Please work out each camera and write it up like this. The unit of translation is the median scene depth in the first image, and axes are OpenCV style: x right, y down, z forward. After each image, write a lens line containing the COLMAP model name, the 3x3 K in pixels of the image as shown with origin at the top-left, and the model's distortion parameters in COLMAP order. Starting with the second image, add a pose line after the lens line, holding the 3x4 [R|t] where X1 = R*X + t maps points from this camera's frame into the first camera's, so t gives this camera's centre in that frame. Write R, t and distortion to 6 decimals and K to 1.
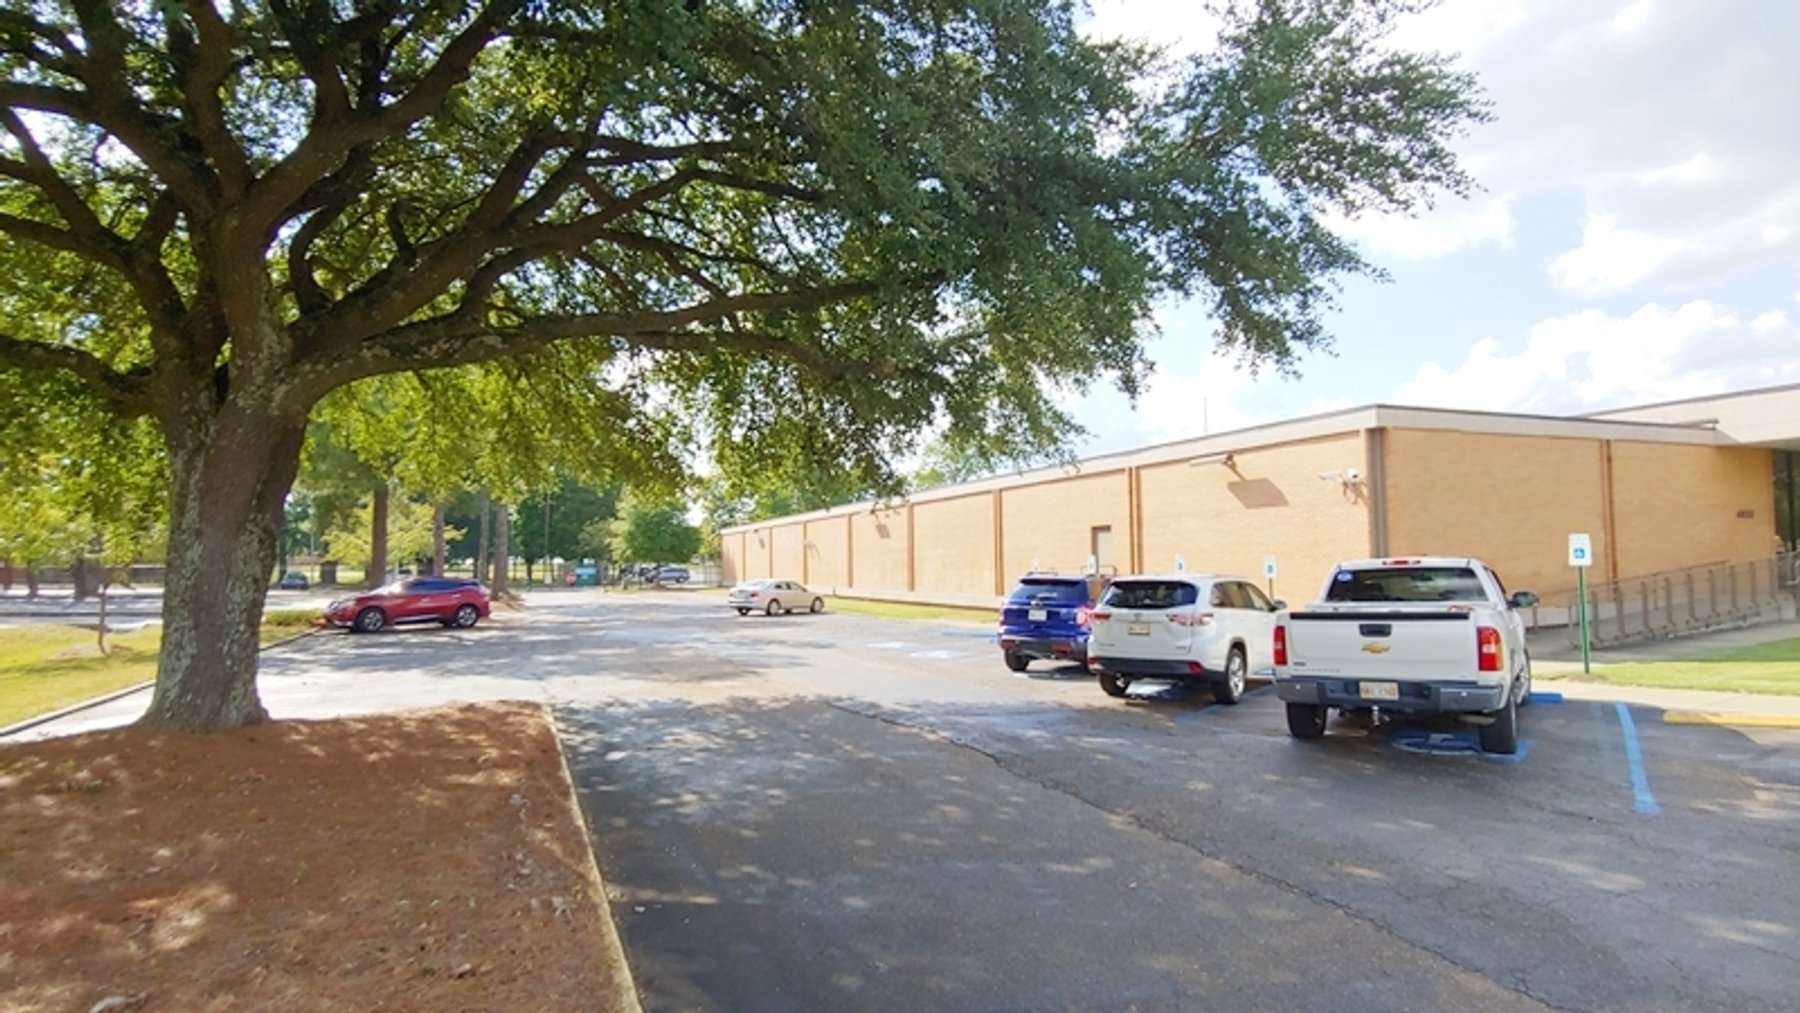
lens RADIAL K [[917.3, 0, 901.2], [0, 917.3, 520.3], [0, 0, 1]] dist [-0.014256, -0.001833]
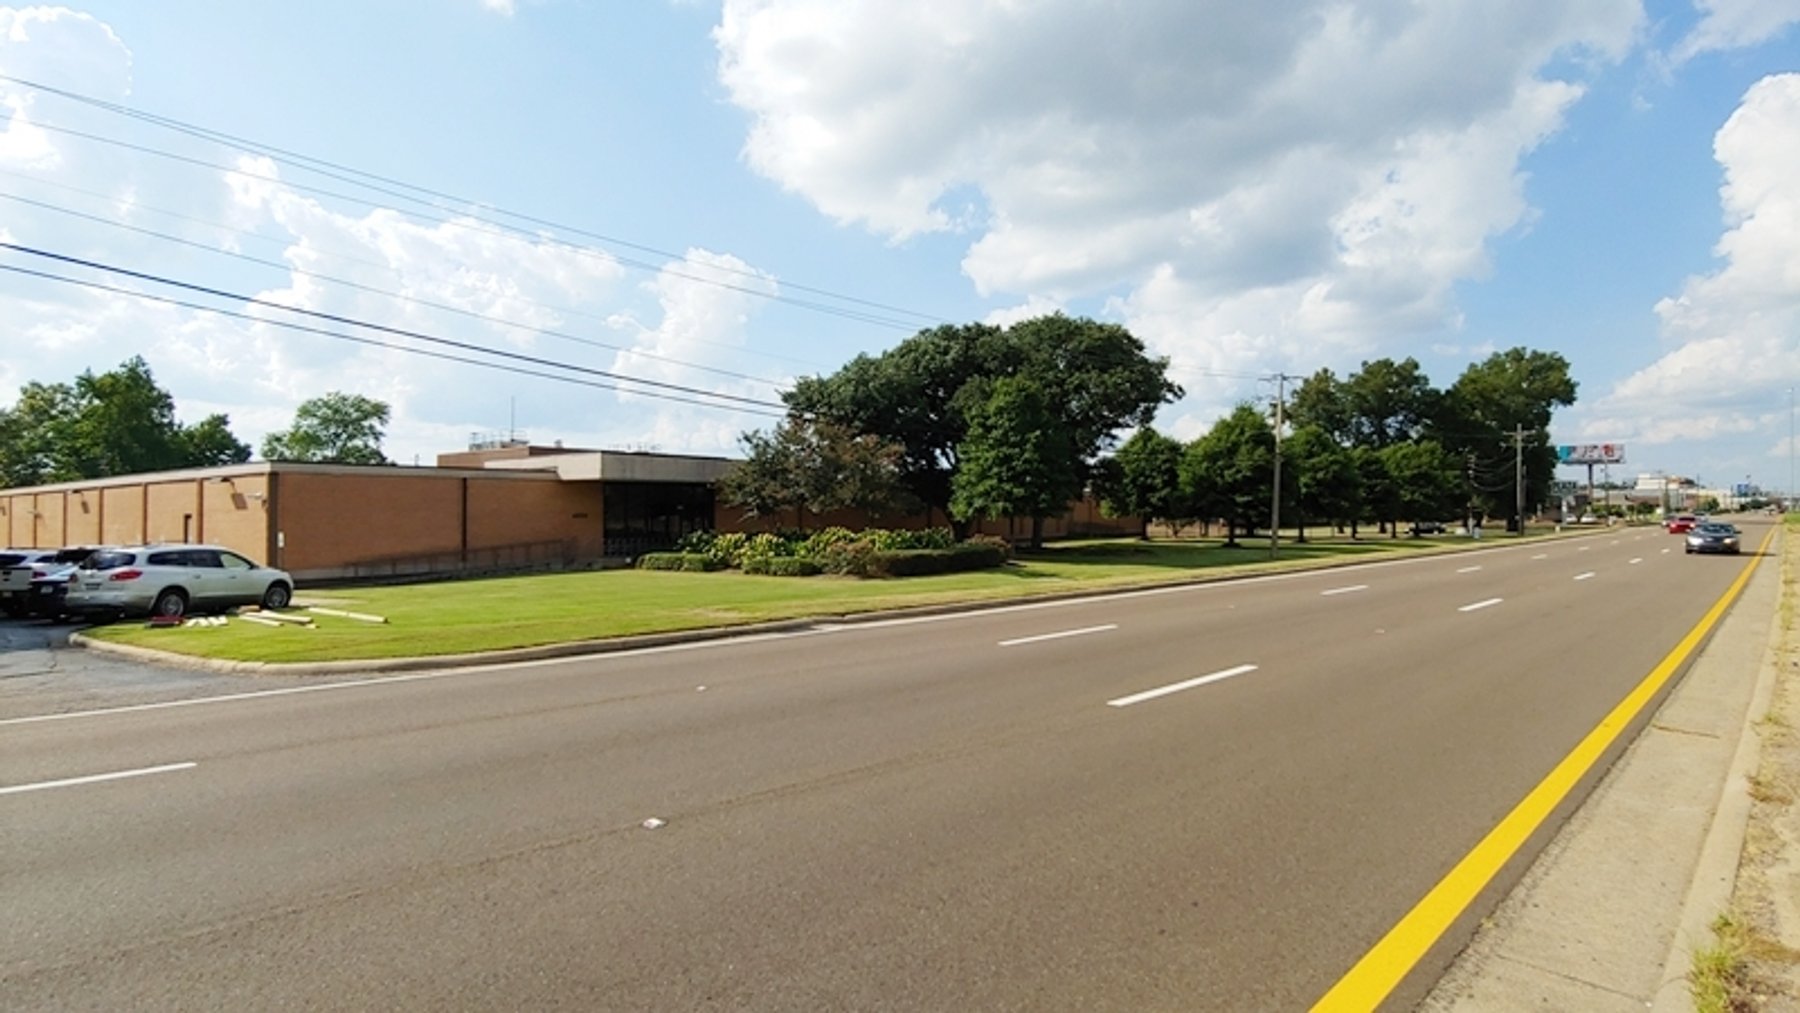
lens RADIAL K [[917.3, 0, 904.3], [0, 917.3, 502.1], [0, 0, 1]] dist [-0.014256, -0.001833]
pose [[0.857419, 0.023010, 0.514104, 0.567335], [-0.033657, 0.999368, 0.011404, -0.088348], [-0.513517, -0.027081, 0.857652, -1.109230]]
